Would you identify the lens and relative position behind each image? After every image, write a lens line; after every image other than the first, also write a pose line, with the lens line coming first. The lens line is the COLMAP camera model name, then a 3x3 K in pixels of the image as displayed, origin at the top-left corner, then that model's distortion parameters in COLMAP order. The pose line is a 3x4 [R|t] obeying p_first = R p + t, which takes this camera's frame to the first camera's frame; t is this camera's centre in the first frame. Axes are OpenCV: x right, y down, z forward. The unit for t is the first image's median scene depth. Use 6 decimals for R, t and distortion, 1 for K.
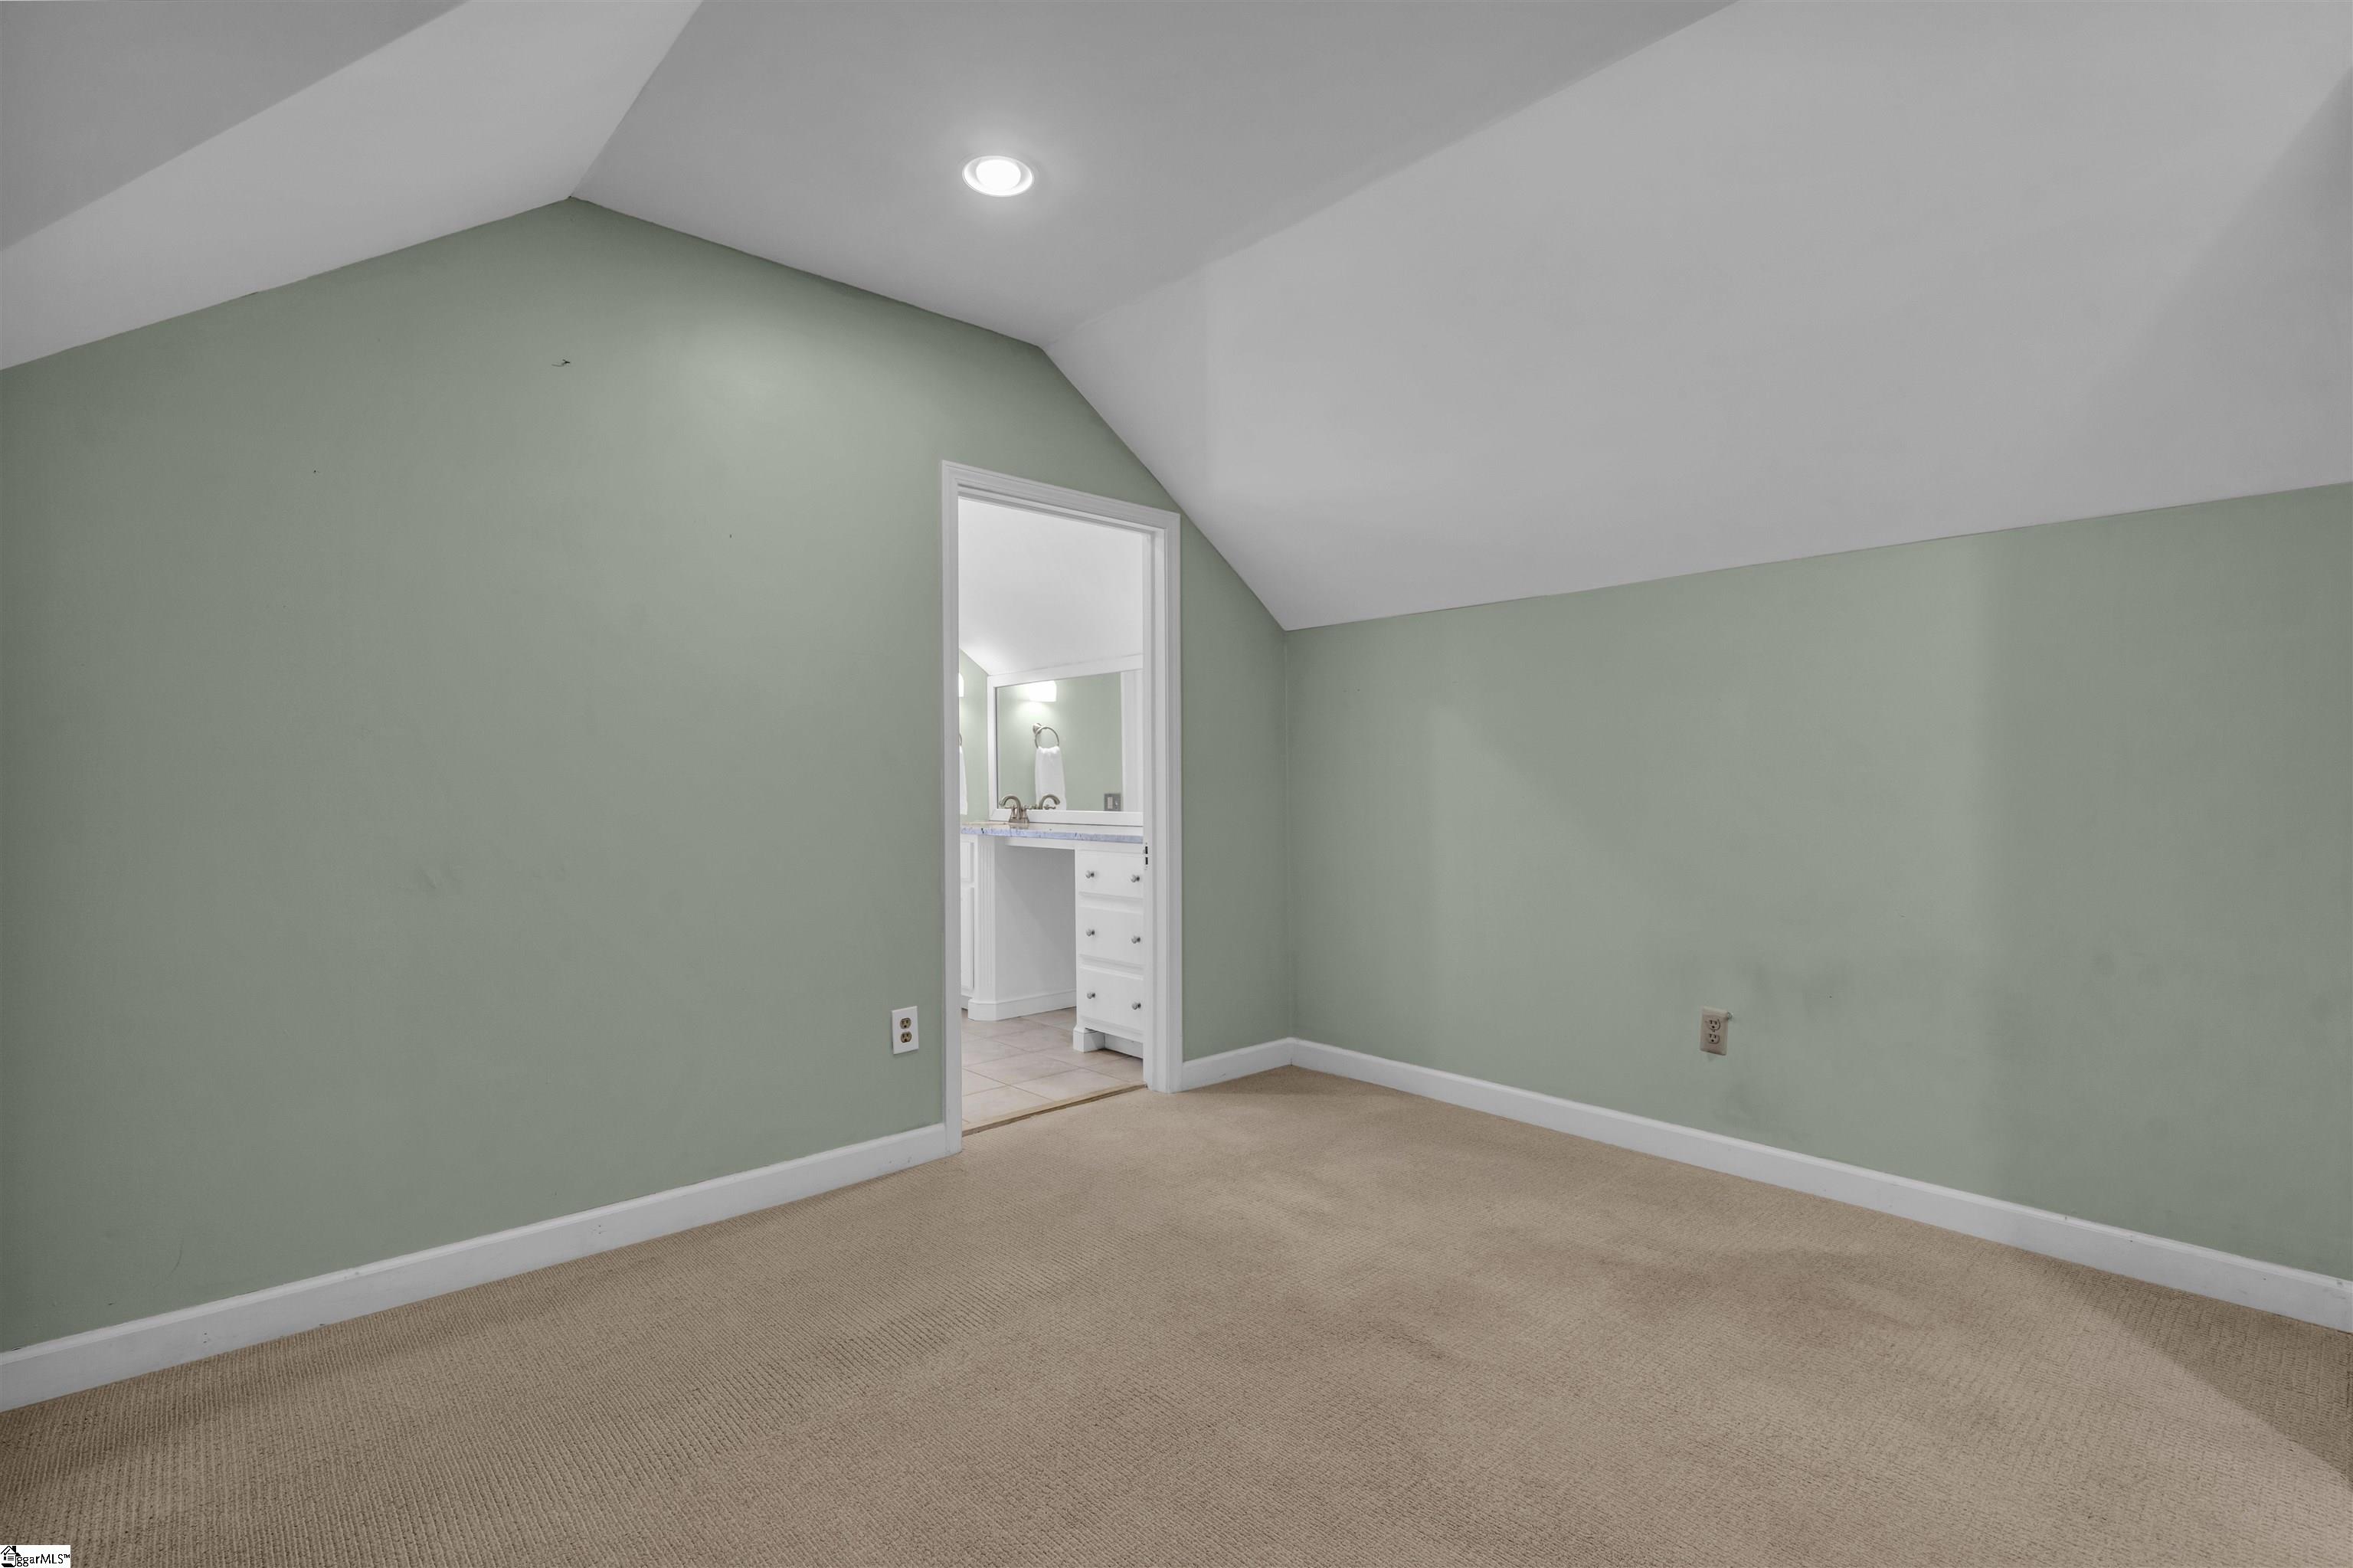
lens RADIAL K [[1060.3, 0, 1184.1], [0, 1060.3, 796.8], [0, 0, 1]] dist [-0.000862, 0.000164]
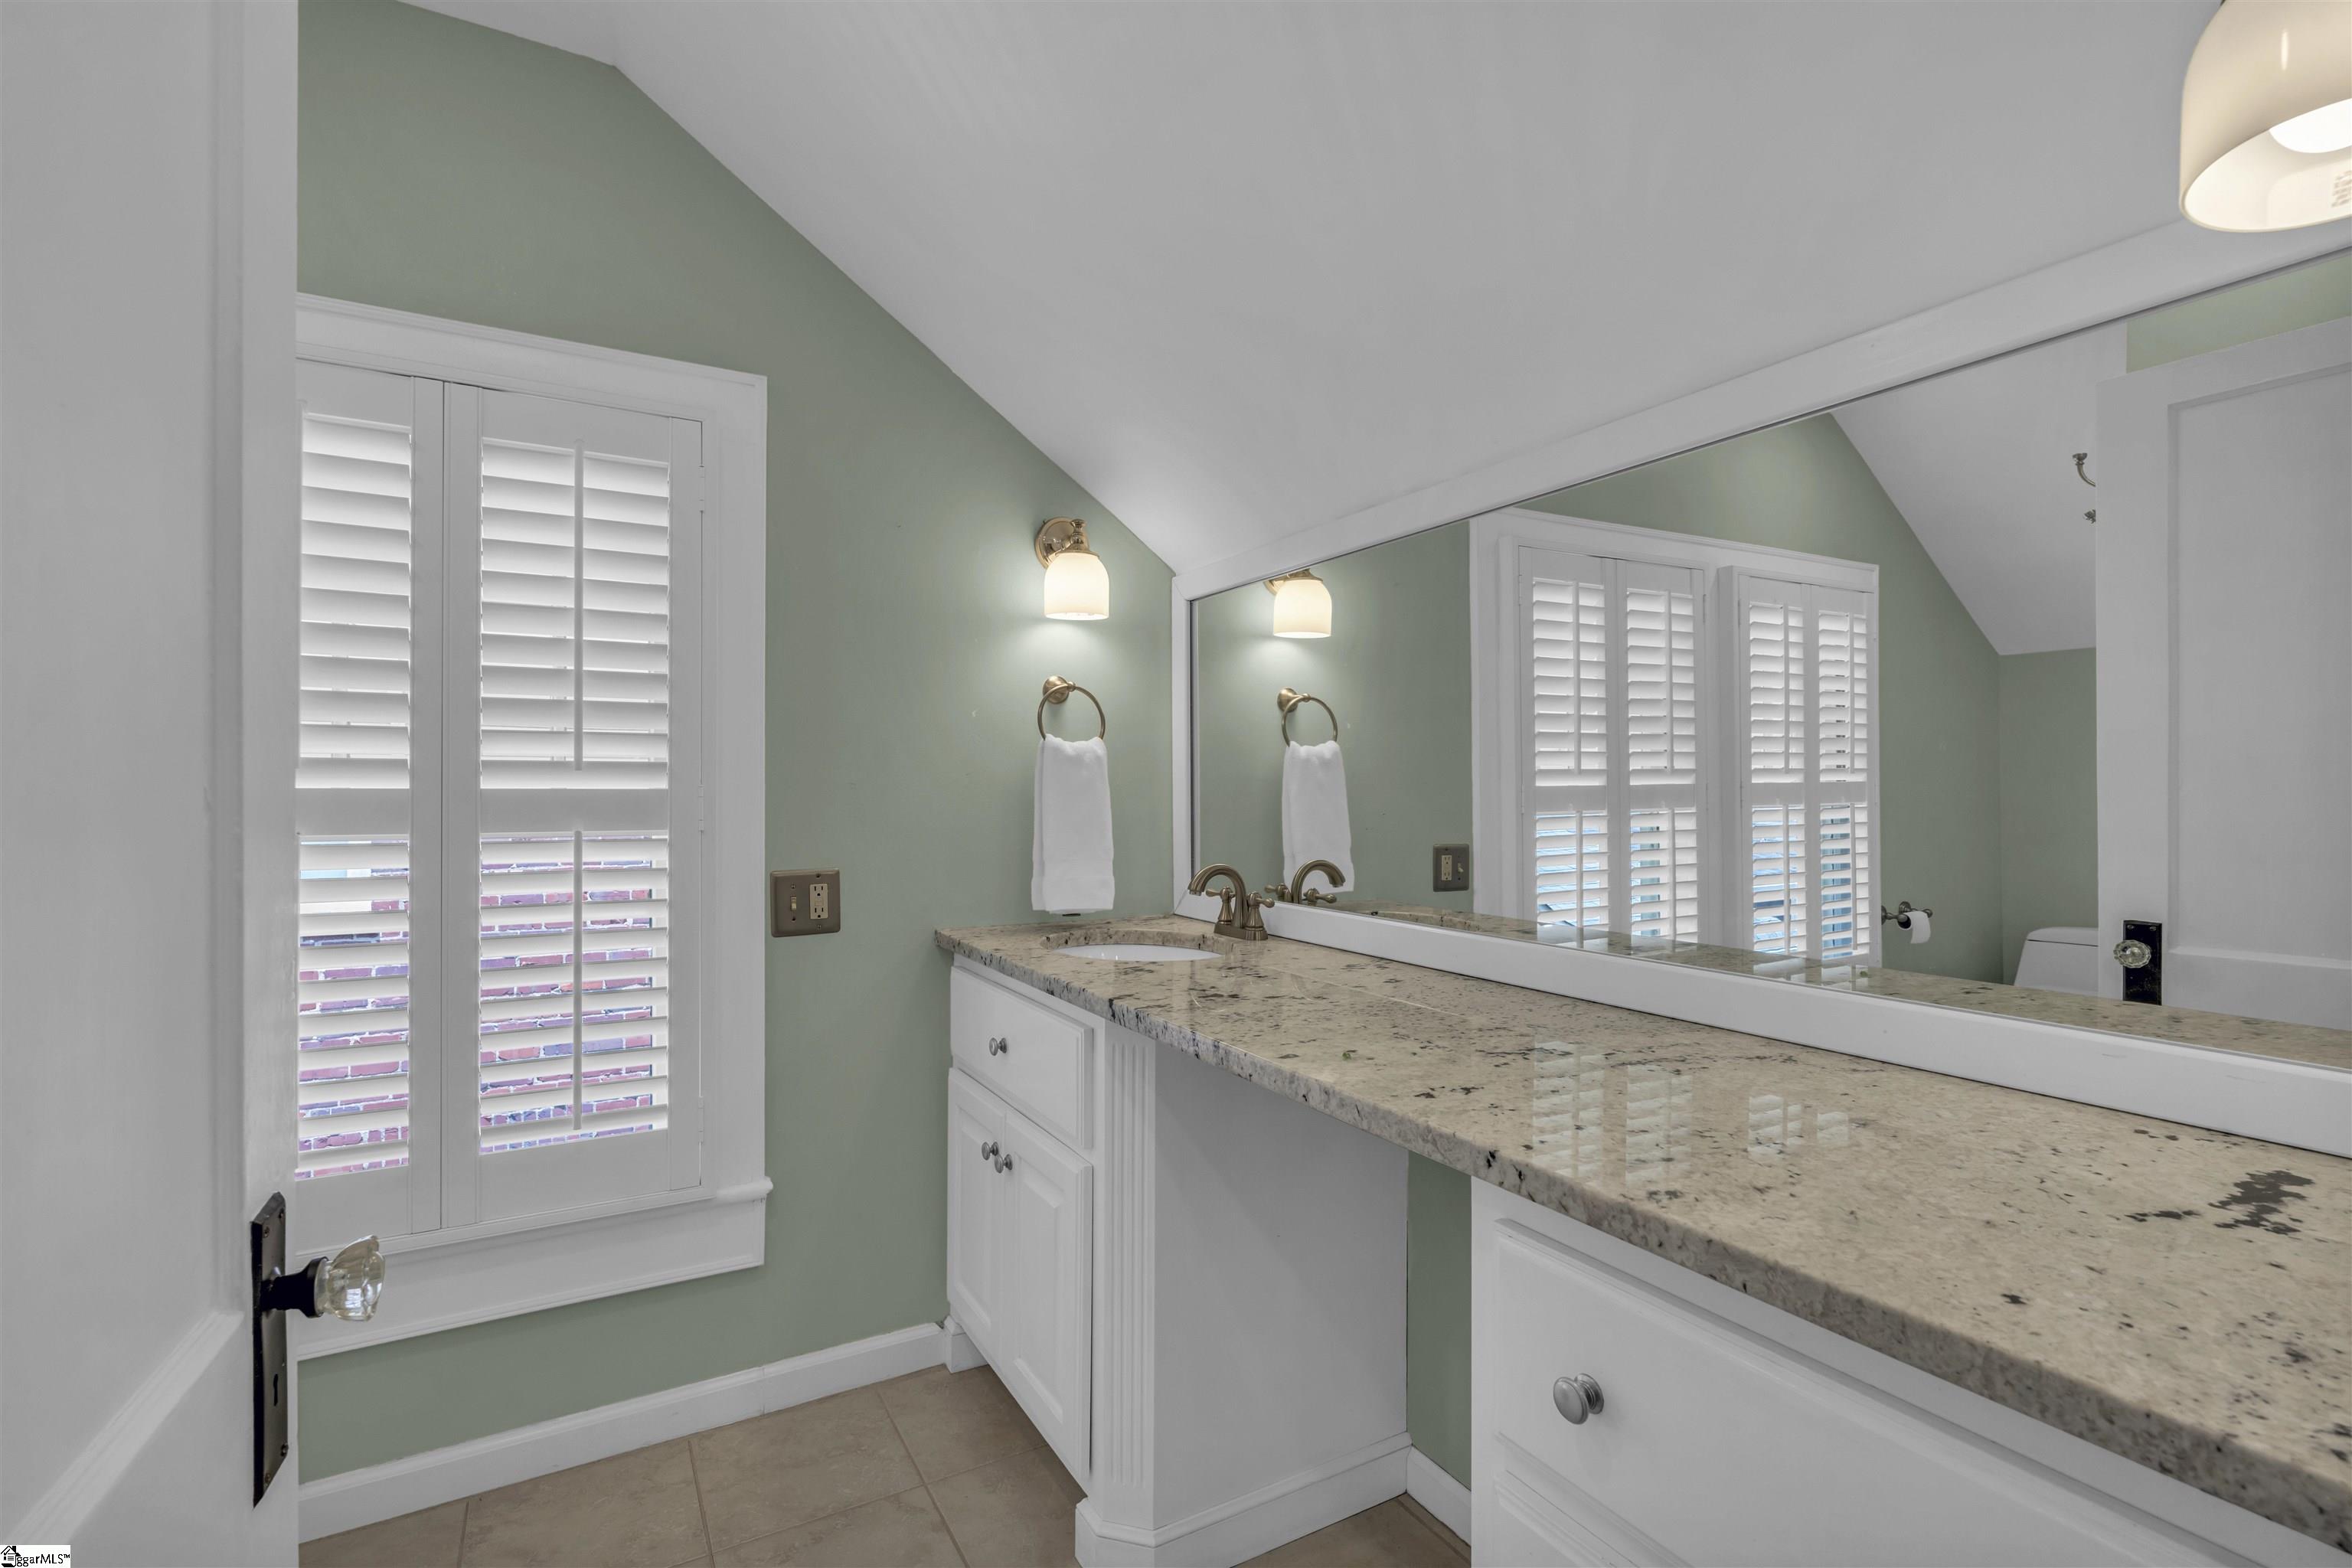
lens RADIAL K [[1059.8, 0, 1183.6], [0, 1059.8, 796.8], [0, 0, 1]] dist [-0.000862, 0.000164]
pose [[0.974128, 0.005754, -0.225924, -0.087258], [-0.008857, 0.999880, -0.012724, -0.020393], [0.225824, 0.014396, 0.974062, 0.606764]]
